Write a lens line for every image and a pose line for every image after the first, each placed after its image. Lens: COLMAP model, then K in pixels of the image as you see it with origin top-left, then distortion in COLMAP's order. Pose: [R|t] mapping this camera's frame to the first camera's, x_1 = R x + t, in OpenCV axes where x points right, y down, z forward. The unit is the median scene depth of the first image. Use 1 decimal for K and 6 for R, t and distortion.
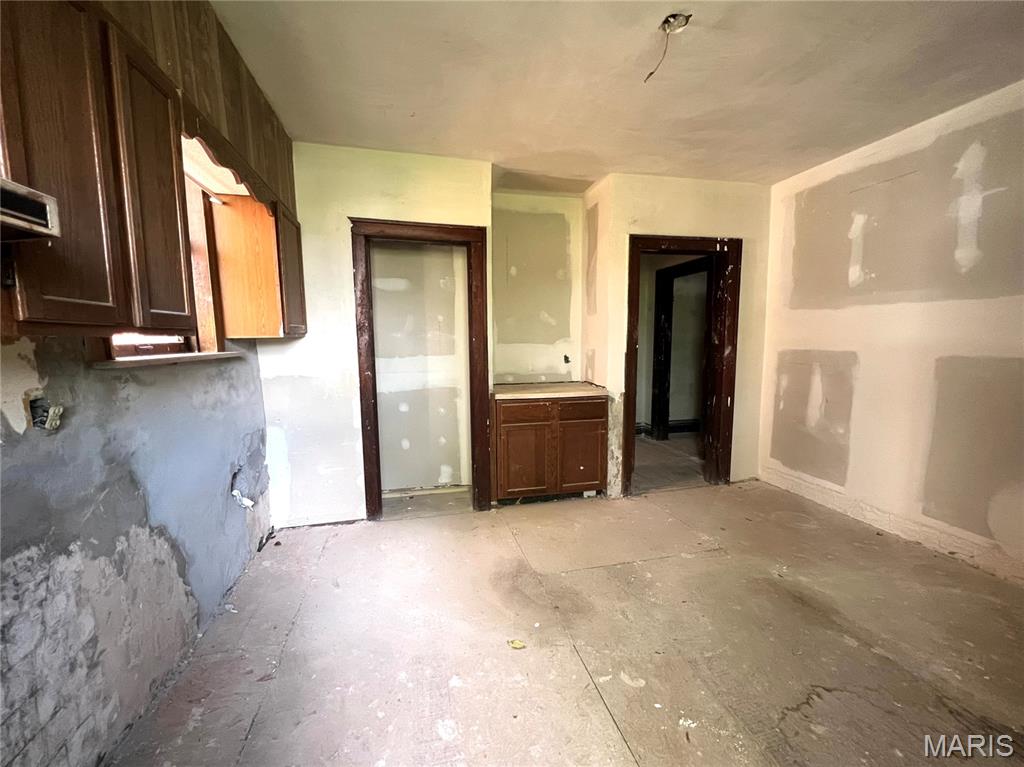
lens RADIAL K [[403.4, 0, 523.6], [0, 403.4, 379.5], [0, 0, 1]] dist [-0.000003, 0.000338]
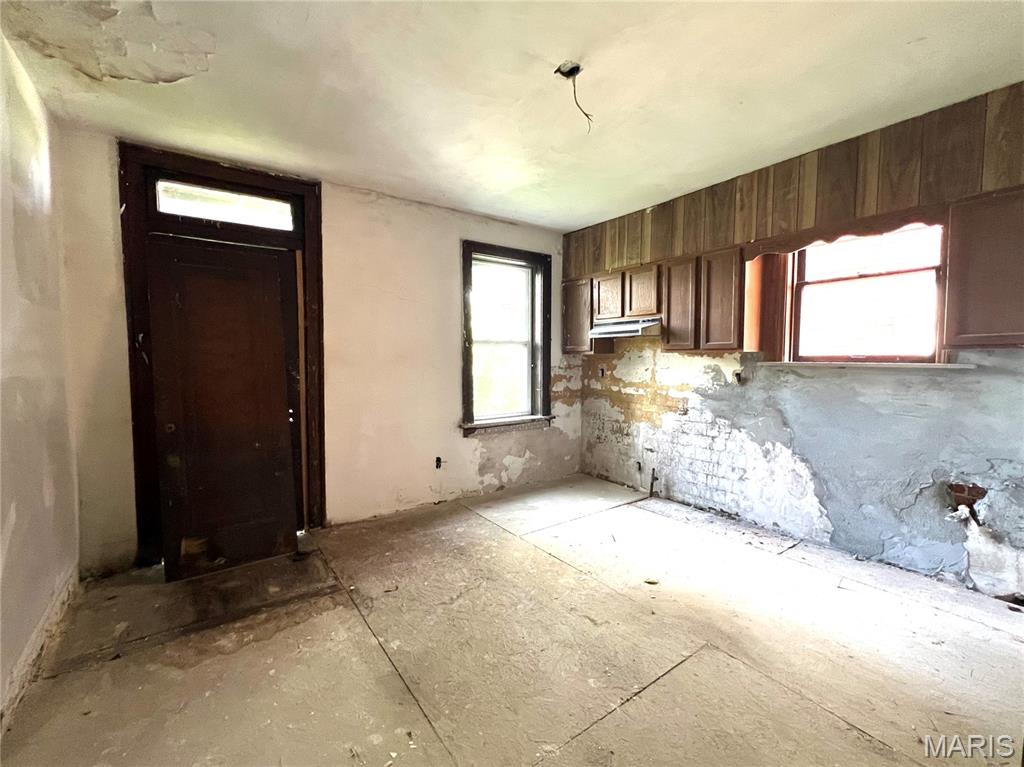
lens RADIAL K [[403.4, 0, 523.6], [0, 403.4, 379.5], [0, 0, 1]] dist [-0.000003, 0.000338]
pose [[-0.916320, 0.031247, -0.399226, 1.101579], [-0.033322, 0.987544, 0.153777, -0.243183], [0.399058, 0.154212, -0.903865, 2.410748]]
